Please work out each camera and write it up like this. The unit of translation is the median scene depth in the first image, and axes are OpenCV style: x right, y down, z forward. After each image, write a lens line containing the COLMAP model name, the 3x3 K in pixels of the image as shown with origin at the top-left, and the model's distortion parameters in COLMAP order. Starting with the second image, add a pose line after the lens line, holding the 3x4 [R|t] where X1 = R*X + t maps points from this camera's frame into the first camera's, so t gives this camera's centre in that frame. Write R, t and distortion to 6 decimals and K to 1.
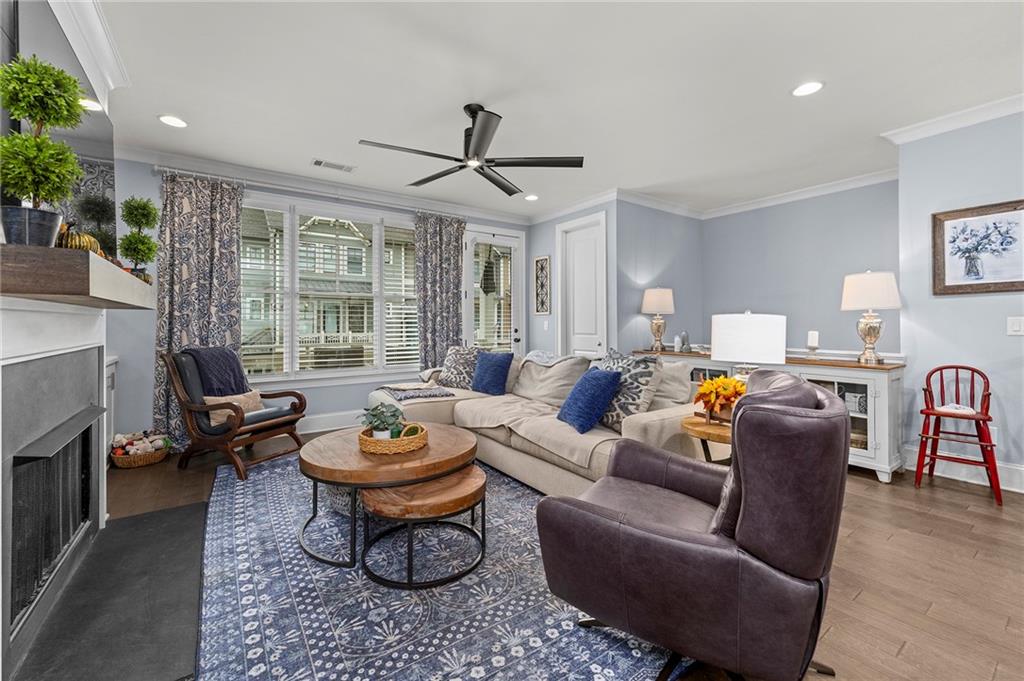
lens RADIAL K [[418.0, 0, 519.2], [0, 418.0, 325.8], [0, 0, 1]] dist [-0.000014, -0.000015]
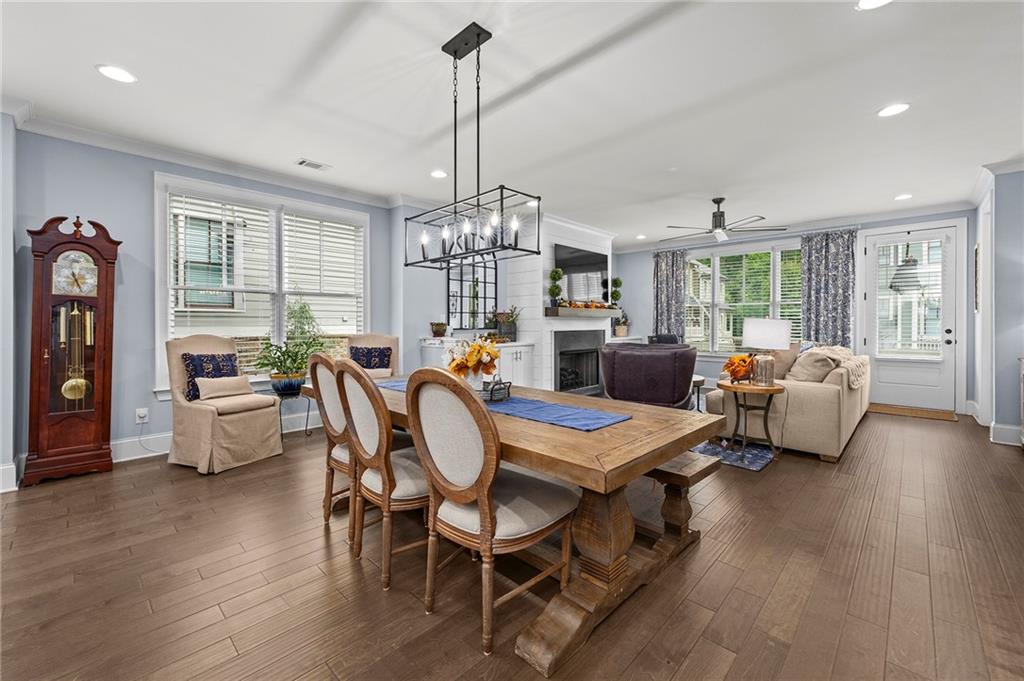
lens RADIAL K [[418.0, 0, 519.2], [0, 418.0, 325.8], [0, 0, 1]] dist [-0.000014, -0.000015]
pose [[0.185324, 0.009768, -0.982629, 0.852282], [-0.001963, 0.999952, 0.009570, -0.007541], [0.982676, 0.000155, 0.185334, -0.083826]]
